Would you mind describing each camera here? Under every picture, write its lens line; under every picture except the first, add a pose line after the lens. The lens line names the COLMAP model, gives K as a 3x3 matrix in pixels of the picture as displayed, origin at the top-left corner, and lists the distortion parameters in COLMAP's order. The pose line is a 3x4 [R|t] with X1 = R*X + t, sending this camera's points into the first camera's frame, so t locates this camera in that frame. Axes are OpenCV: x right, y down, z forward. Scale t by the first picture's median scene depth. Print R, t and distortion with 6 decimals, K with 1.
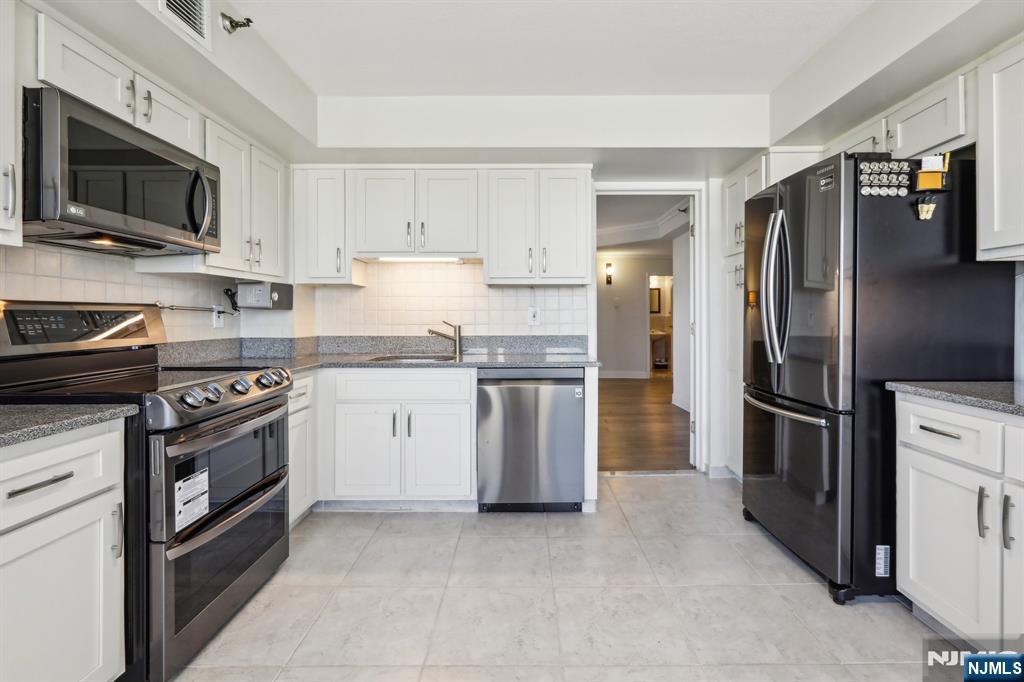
lens RADIAL K [[472.2, 0, 516.8], [0, 472.2, 315.4], [0, 0, 1]] dist [0.000462, 0.002512]
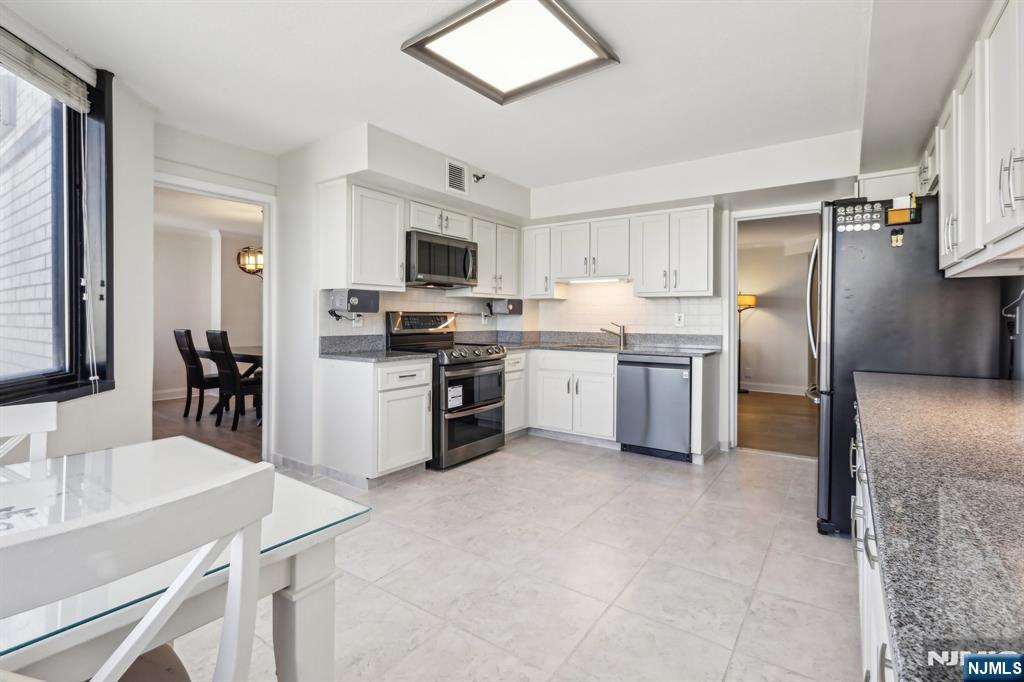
lens RADIAL K [[472.2, 0, 520.2], [0, 472.2, 316.1], [0, 0, 1]] dist [0.000462, 0.002512]
pose [[0.825490, 0.004470, -0.564399, 0.604856], [-0.006102, 0.999981, -0.001006, -0.006486], [0.564384, 0.004275, 0.825501, -0.504938]]
